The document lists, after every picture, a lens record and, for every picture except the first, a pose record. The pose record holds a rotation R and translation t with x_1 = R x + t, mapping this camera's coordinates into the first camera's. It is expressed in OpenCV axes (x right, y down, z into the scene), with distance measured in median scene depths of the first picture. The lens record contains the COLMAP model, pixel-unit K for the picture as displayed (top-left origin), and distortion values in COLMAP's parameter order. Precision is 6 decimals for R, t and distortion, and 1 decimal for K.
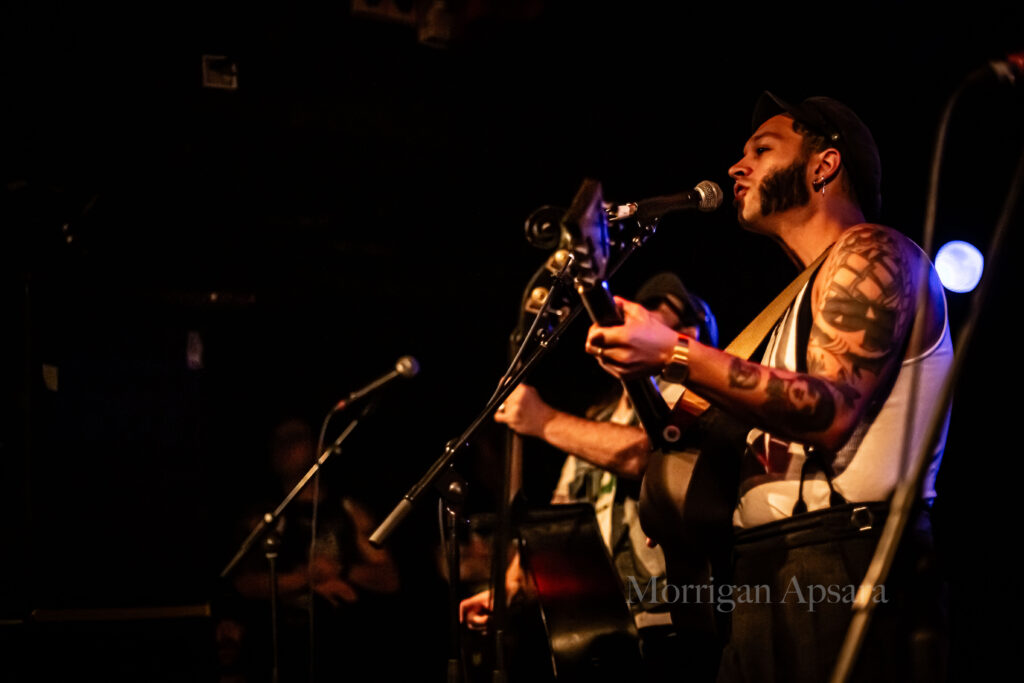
lens RADIAL K [[1489.8, 0, 512.0], [0, 1489.8, 341.5], [0, 0, 1]] dist [-0.162718, 0.169127]
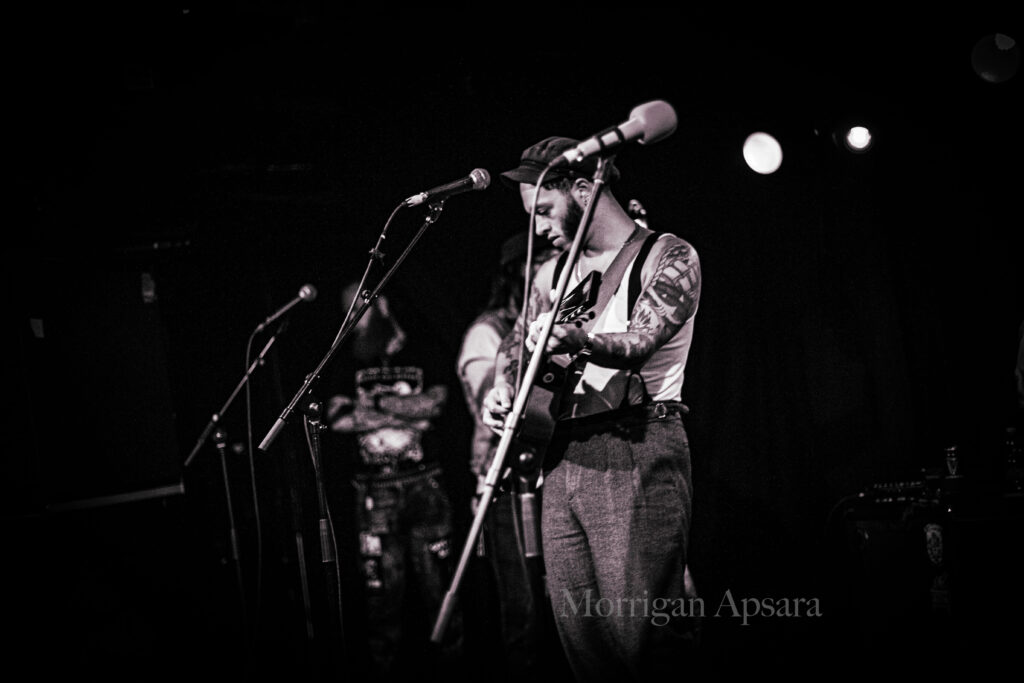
lens RADIAL K [[1489.8, 0, 512.0], [0, 1489.8, 341.5], [0, 0, 1]] dist [-0.162718, 0.169127]
pose [[0.995179, -0.098078, -0.000563, 0.107200], [0.097455, 0.988184, 0.118296, -0.079300], [-0.011046, -0.117780, 0.992978, -0.308424]]
